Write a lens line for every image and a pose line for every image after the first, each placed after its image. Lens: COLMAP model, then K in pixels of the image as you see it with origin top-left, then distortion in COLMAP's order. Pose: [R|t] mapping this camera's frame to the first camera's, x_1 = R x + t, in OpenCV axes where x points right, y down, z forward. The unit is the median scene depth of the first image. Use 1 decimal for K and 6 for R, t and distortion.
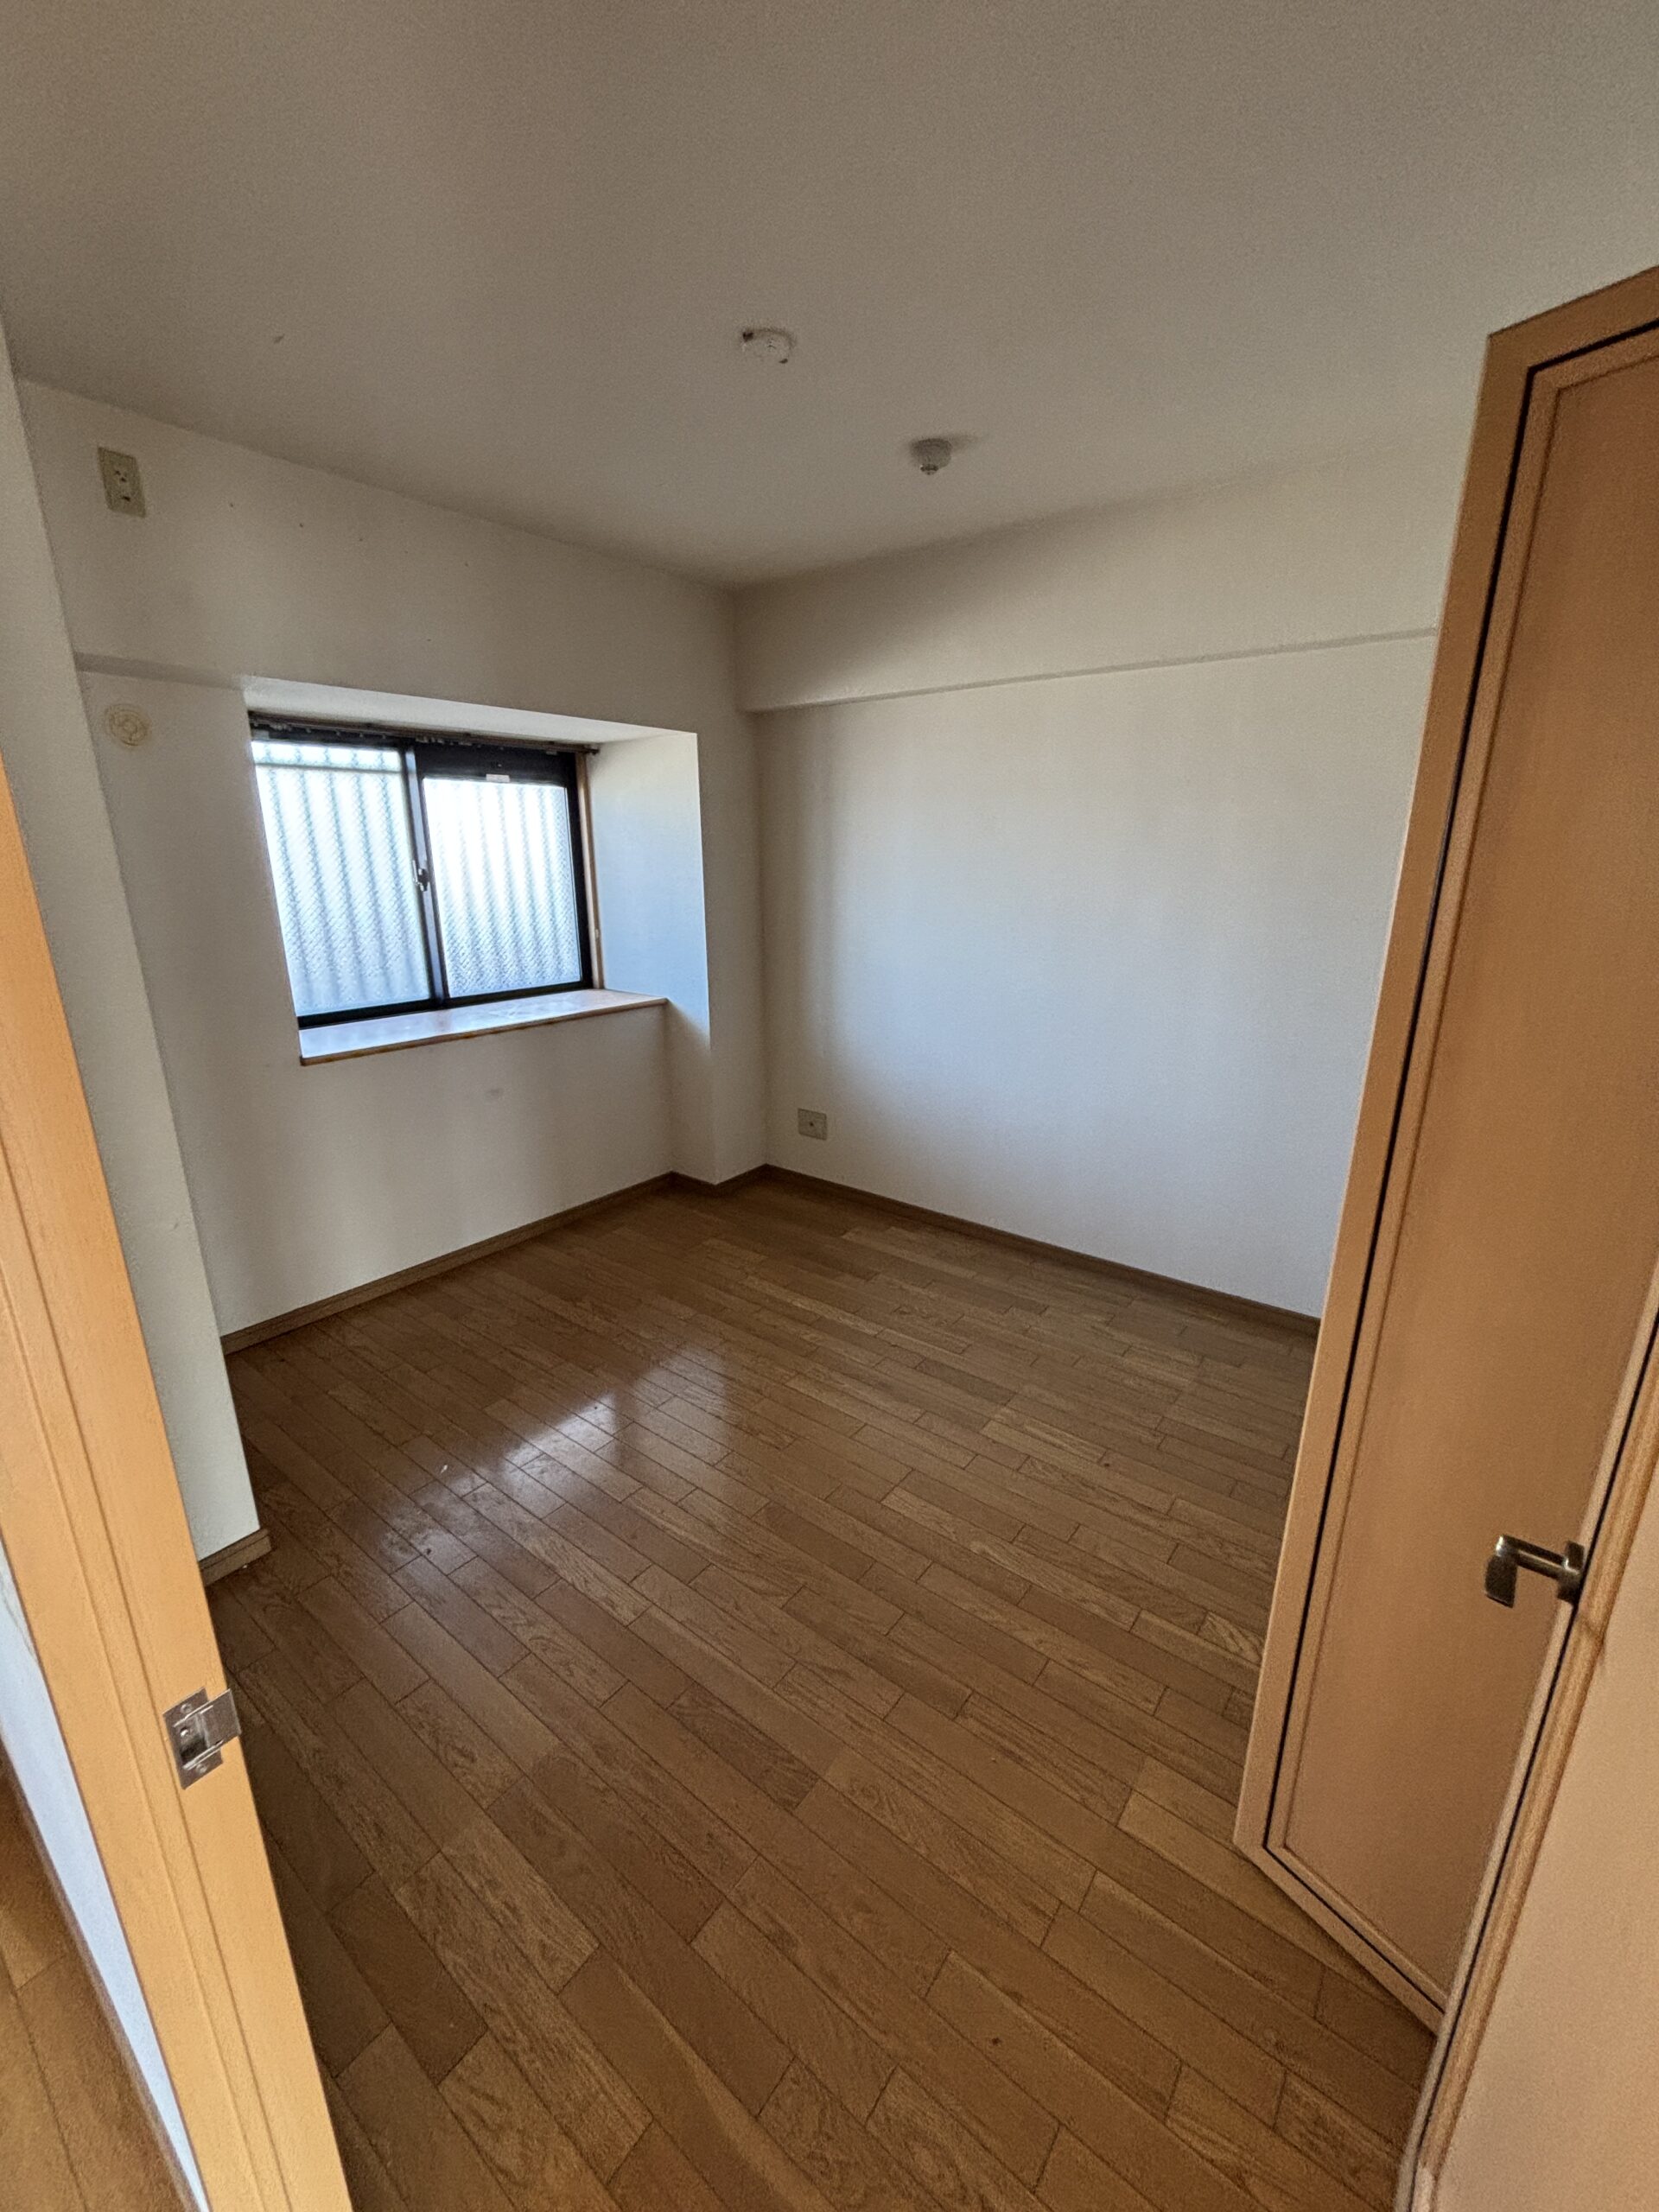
lens RADIAL K [[902.9, 0, 828.1], [0, 902.9, 1109.0], [0, 0, 1]] dist [0.002955, -0.000243]
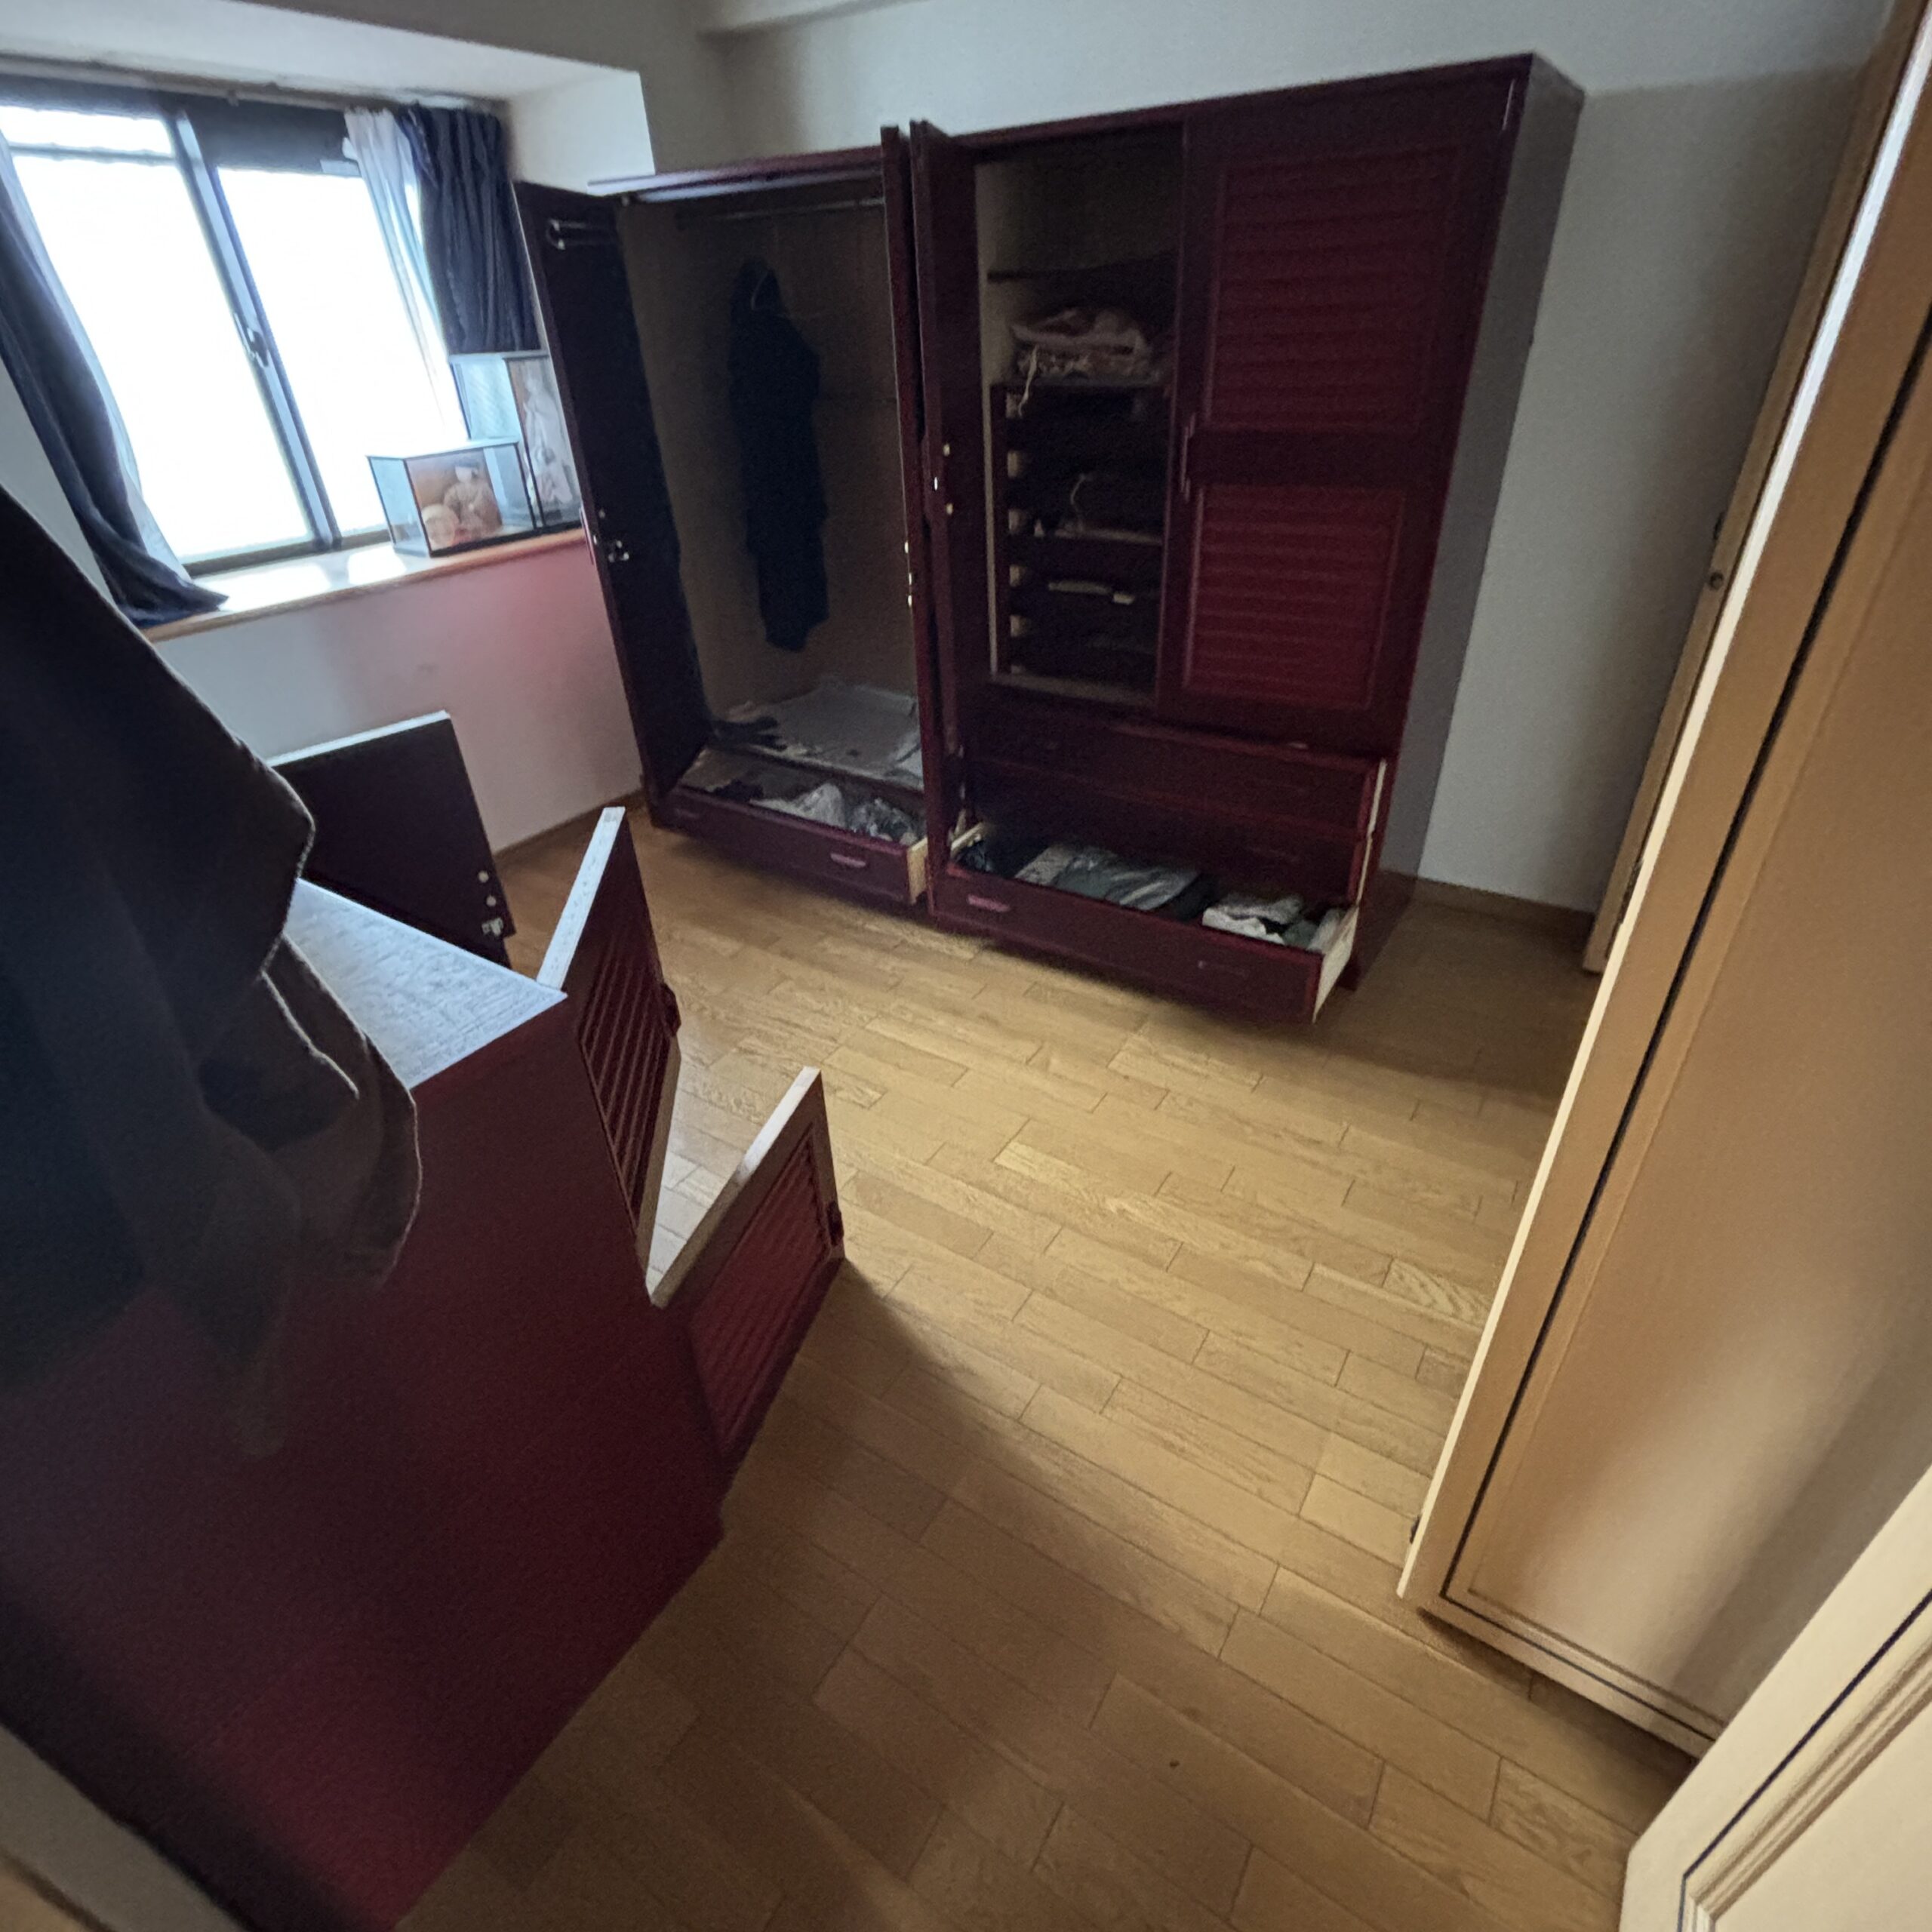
lens RADIAL K [[1042.5, 0, 962.9], [0, 1042.5, 964.0], [0, 0, 1]] dist [0.004744, 0.004090]
pose [[0.995622, -0.077453, 0.052325, -0.006241], [0.060235, 0.959712, 0.274452, 0.004074], [-0.071474, -0.270099, 0.960176, 0.176314]]
